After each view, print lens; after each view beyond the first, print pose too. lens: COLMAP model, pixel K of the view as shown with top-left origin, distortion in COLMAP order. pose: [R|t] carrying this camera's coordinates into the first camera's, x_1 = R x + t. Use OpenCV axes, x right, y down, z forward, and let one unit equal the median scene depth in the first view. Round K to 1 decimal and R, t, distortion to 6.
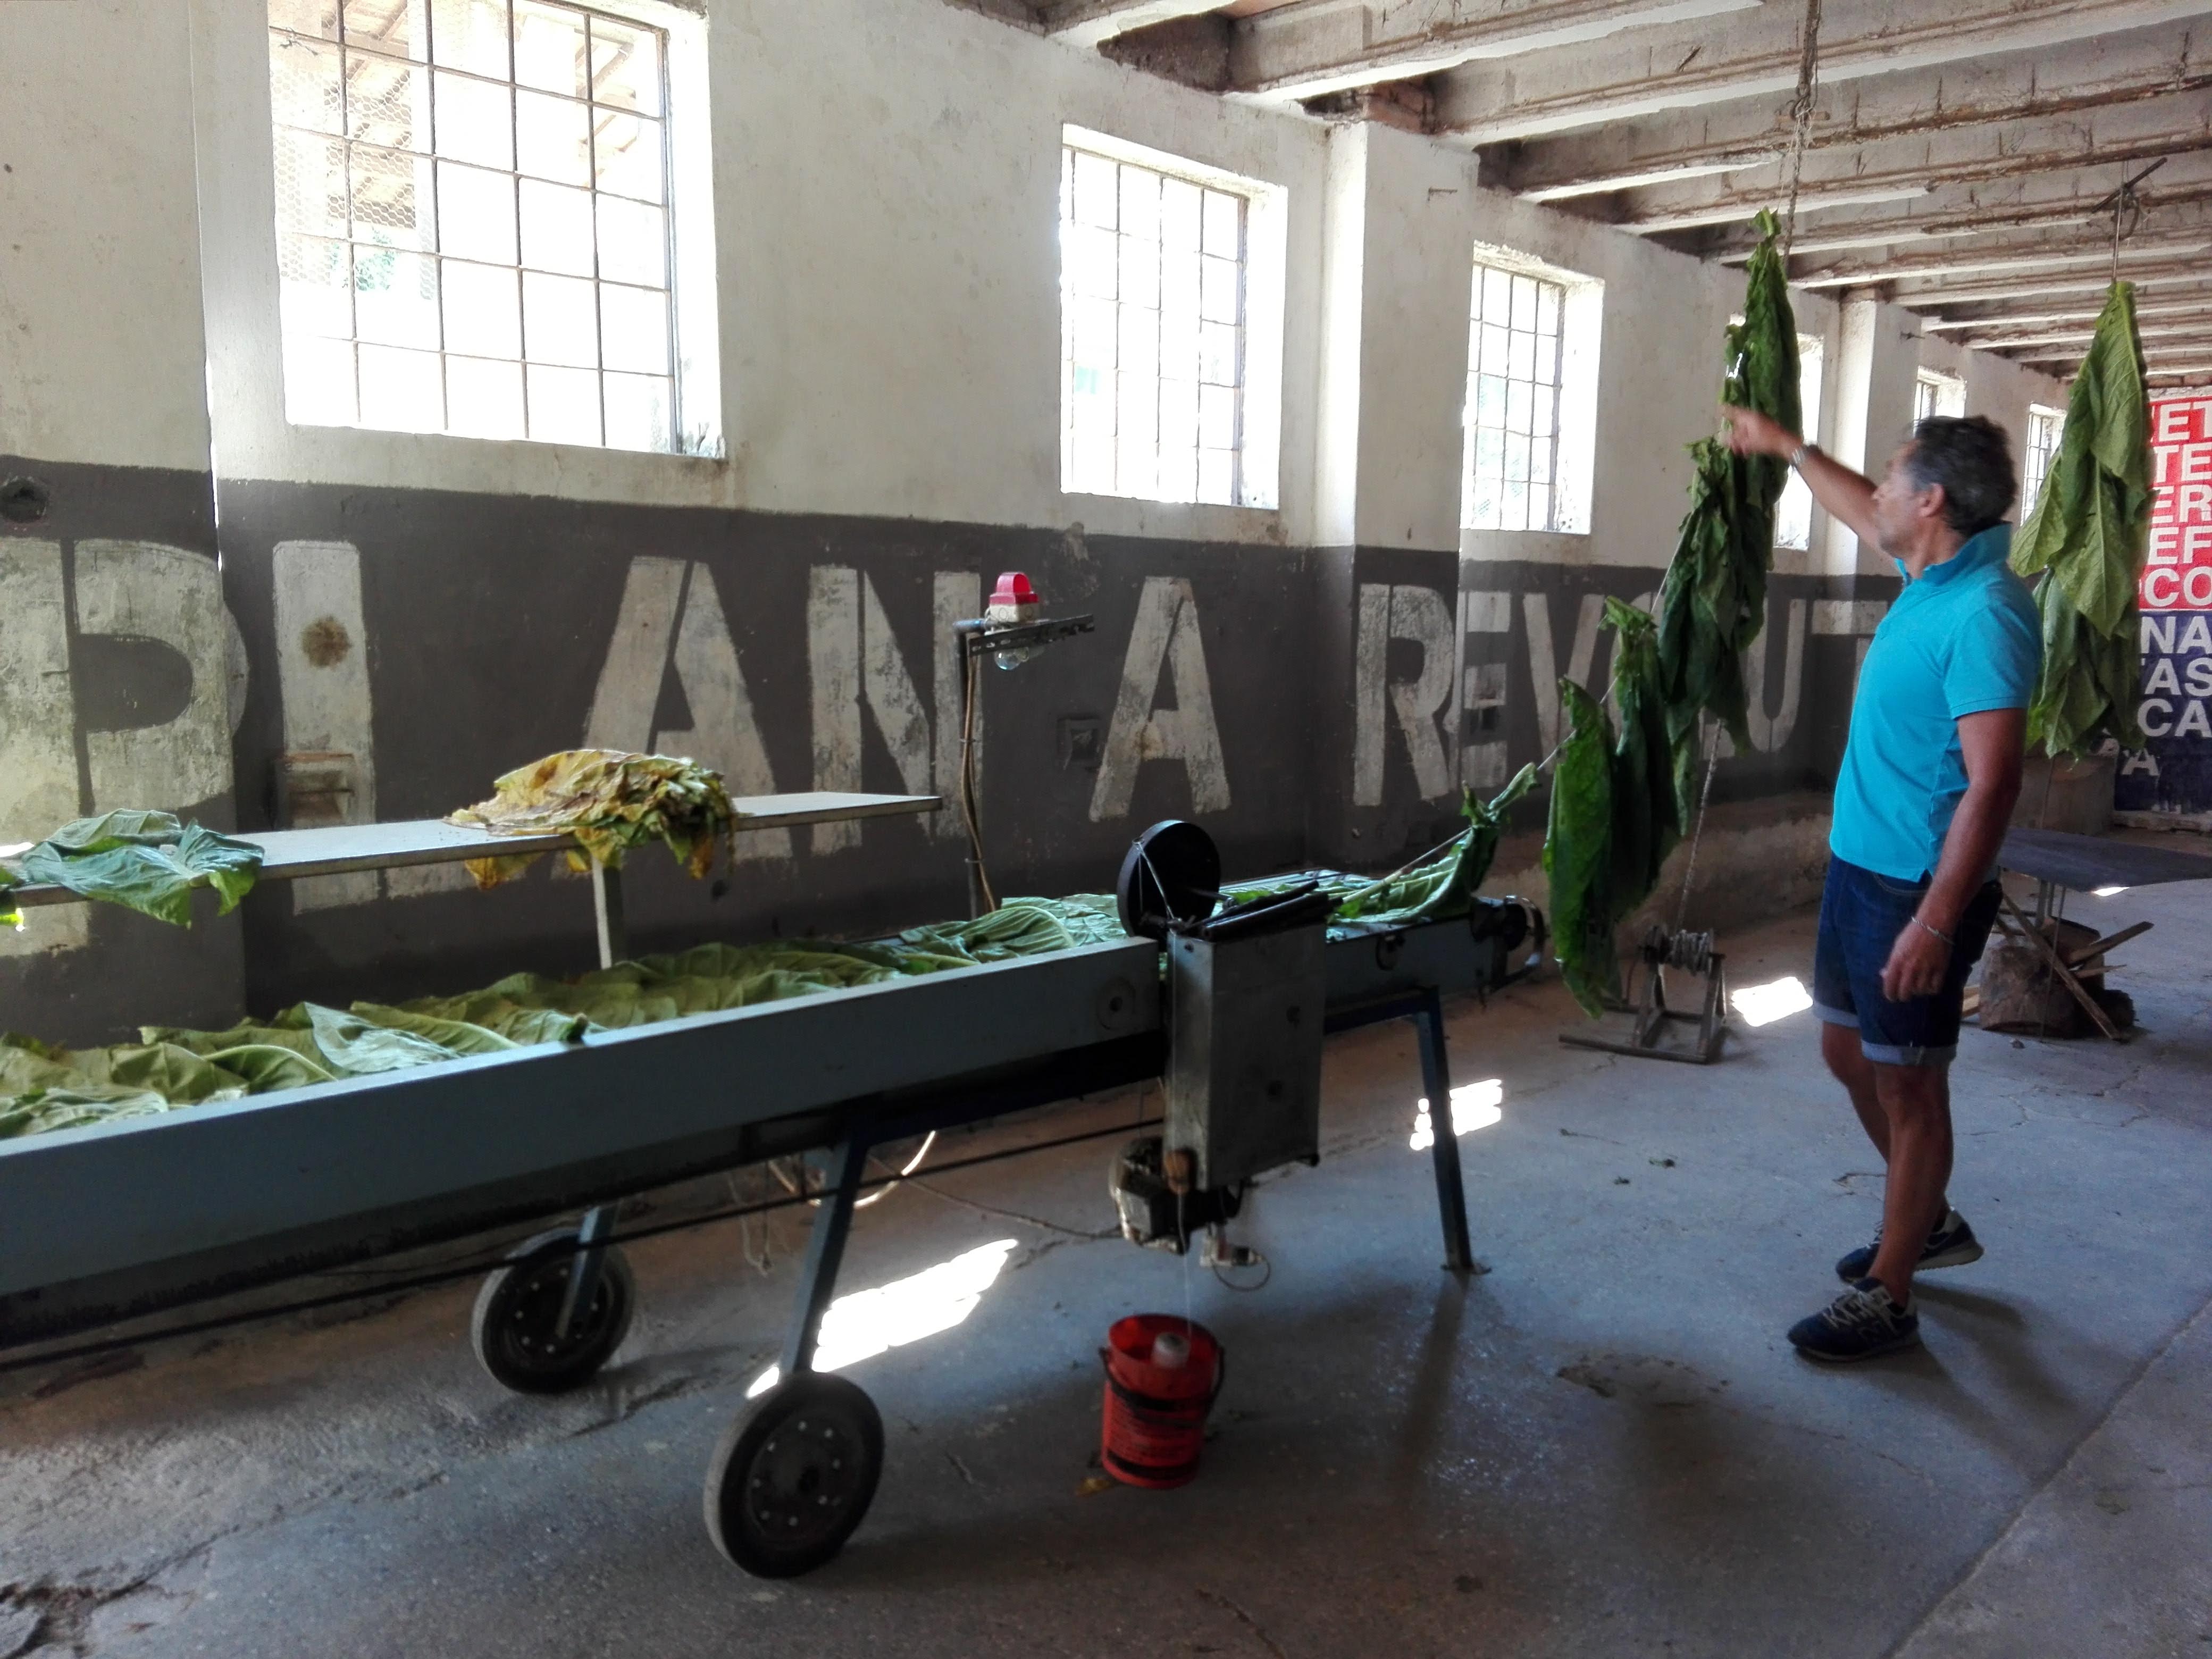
lens RADIAL K [[1758.9, 0, 1129.1], [0, 1758.9, 877.1], [0, 0, 1]] dist [0.076552, -0.119935]
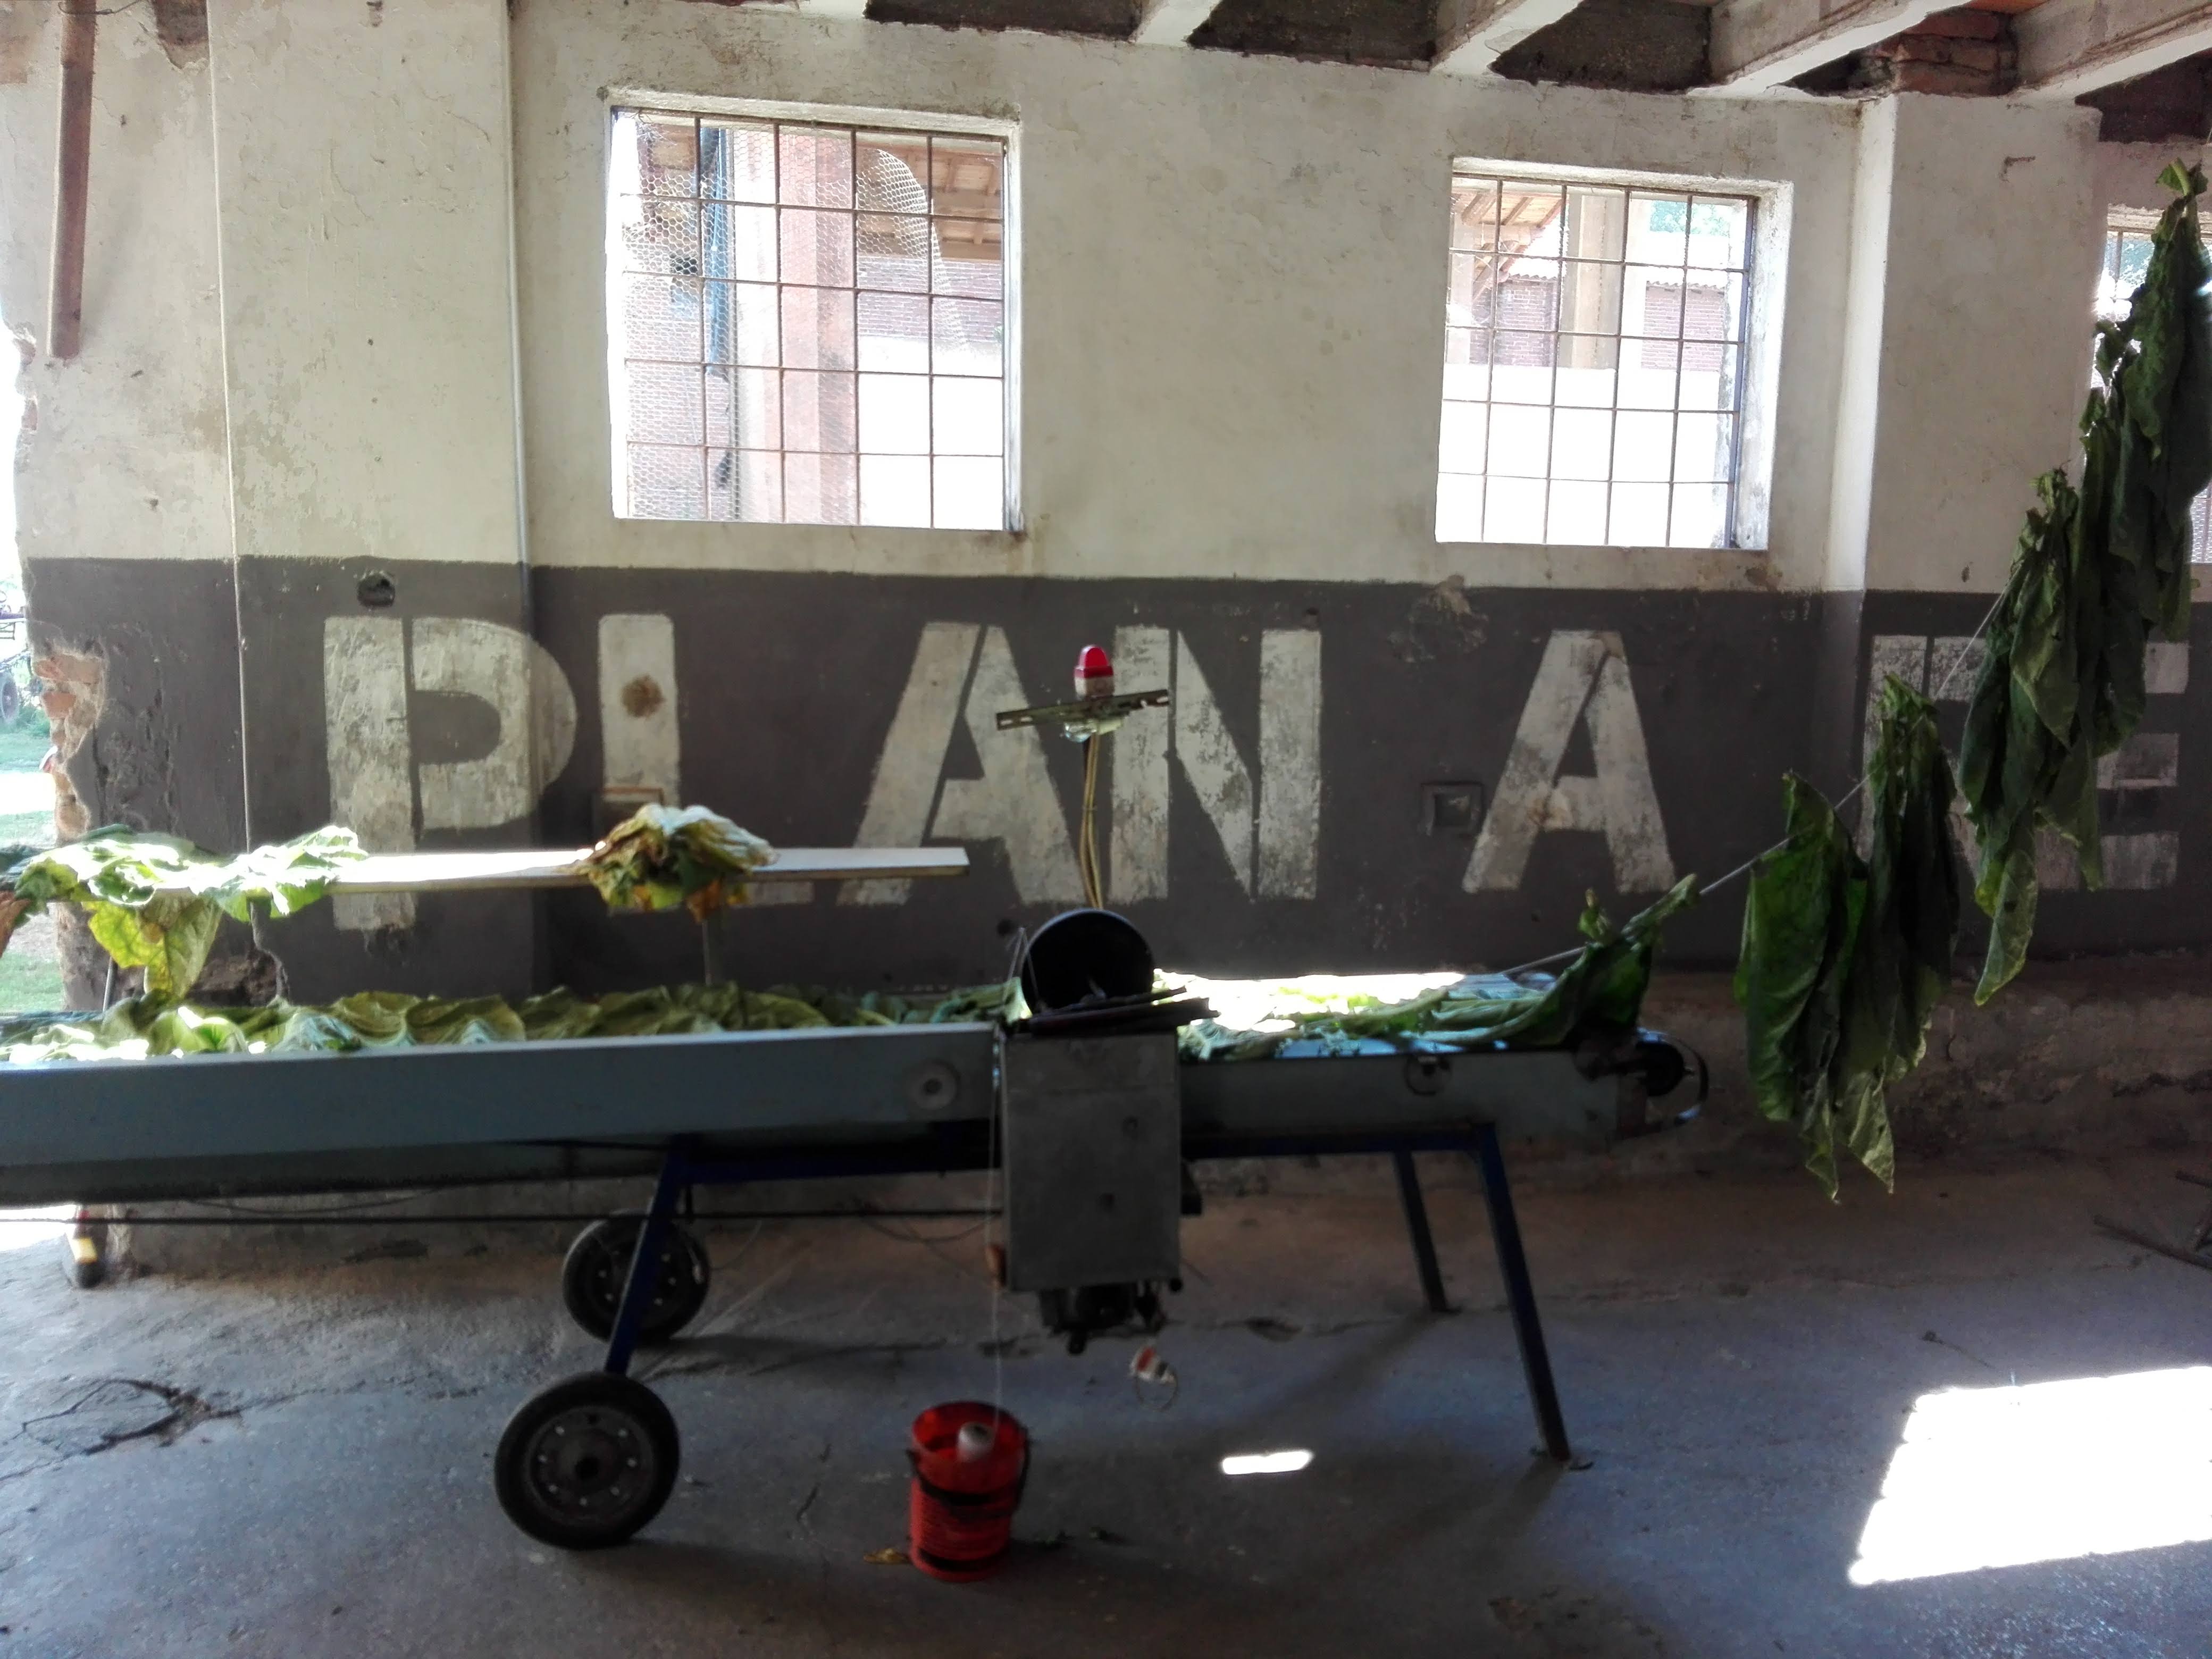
lens RADIAL K [[1758.9, 0, 1109.3], [0, 1758.9, 866.7], [0, 0, 1]] dist [0.076552, -0.119935]
pose [[0.828586, 0.079898, -0.554131, 0.398260], [-0.088029, 0.996046, 0.011987, -0.046785], [0.552898, 0.038847, 0.832343, 0.136208]]
